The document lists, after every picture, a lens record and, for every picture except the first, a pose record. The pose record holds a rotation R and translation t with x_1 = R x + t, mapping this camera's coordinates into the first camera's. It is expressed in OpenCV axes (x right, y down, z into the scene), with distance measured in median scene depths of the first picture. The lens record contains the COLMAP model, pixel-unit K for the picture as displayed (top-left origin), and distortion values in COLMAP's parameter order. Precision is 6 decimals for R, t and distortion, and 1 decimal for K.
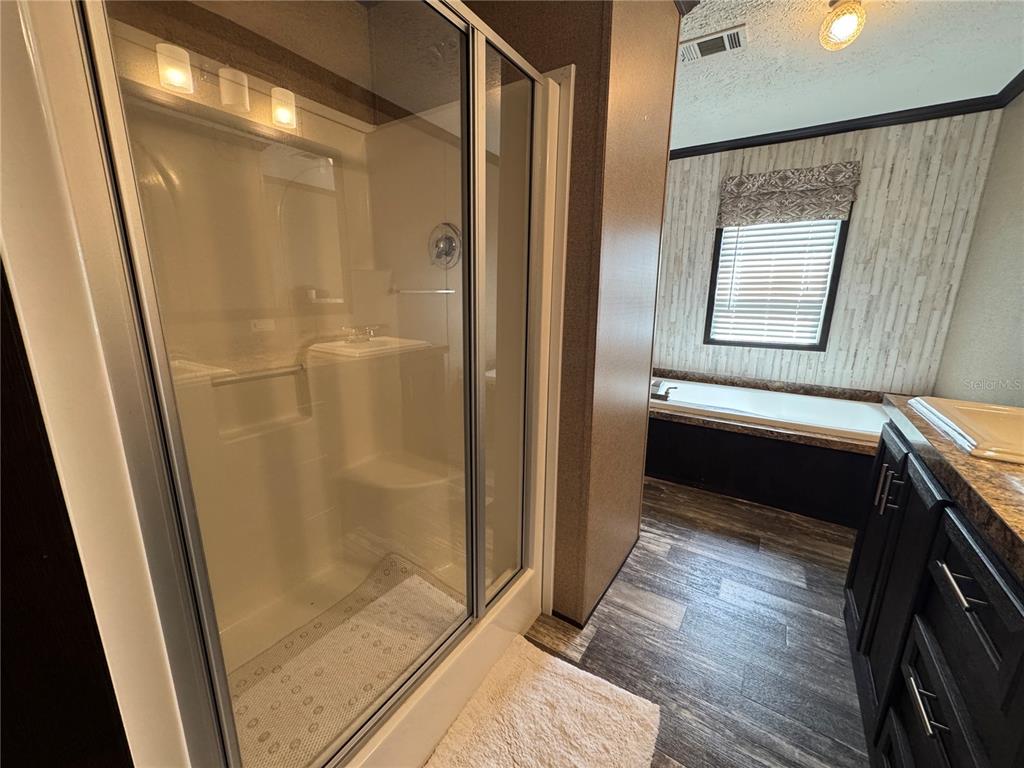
lens RADIAL K [[406.3, 0, 508.1], [0, 406.3, 387.4], [0, 0, 1]] dist [-0.000952, -0.000094]
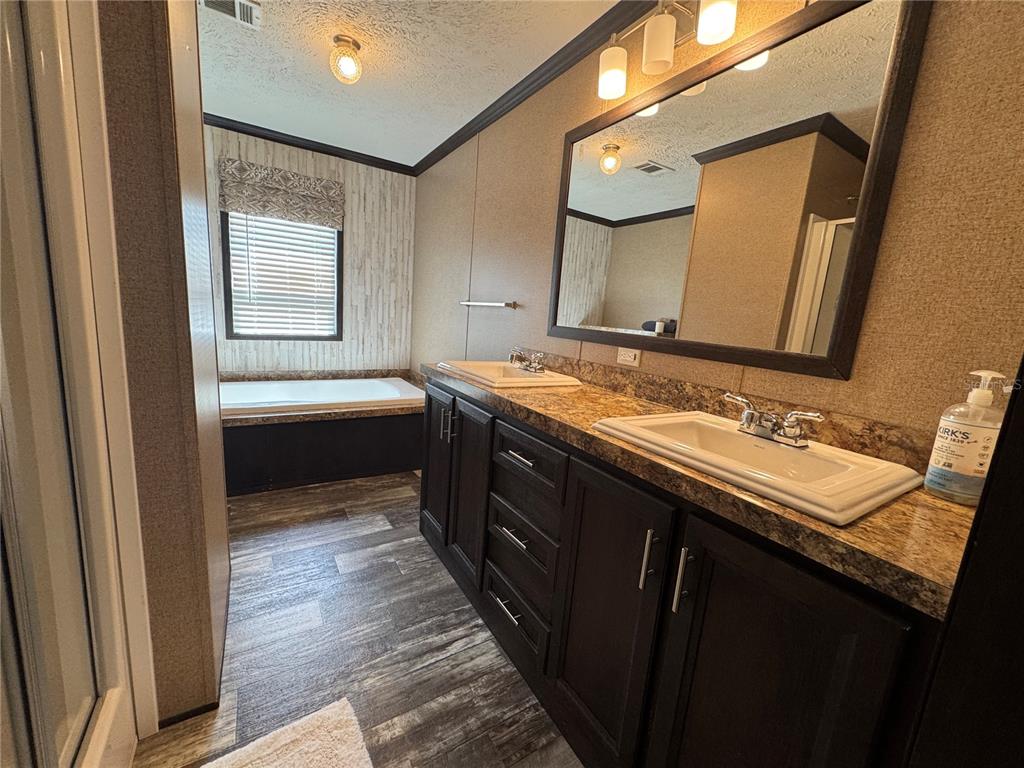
lens RADIAL K [[406.3, 0, 512.3], [0, 406.3, 388.2], [0, 0, 1]] dist [-0.000952, -0.000094]
pose [[0.407294, -0.144361, 0.901816, -0.119599], [0.143185, 0.985311, 0.093059, 0.009228], [-0.902003, 0.091224, 0.421981, 0.079312]]
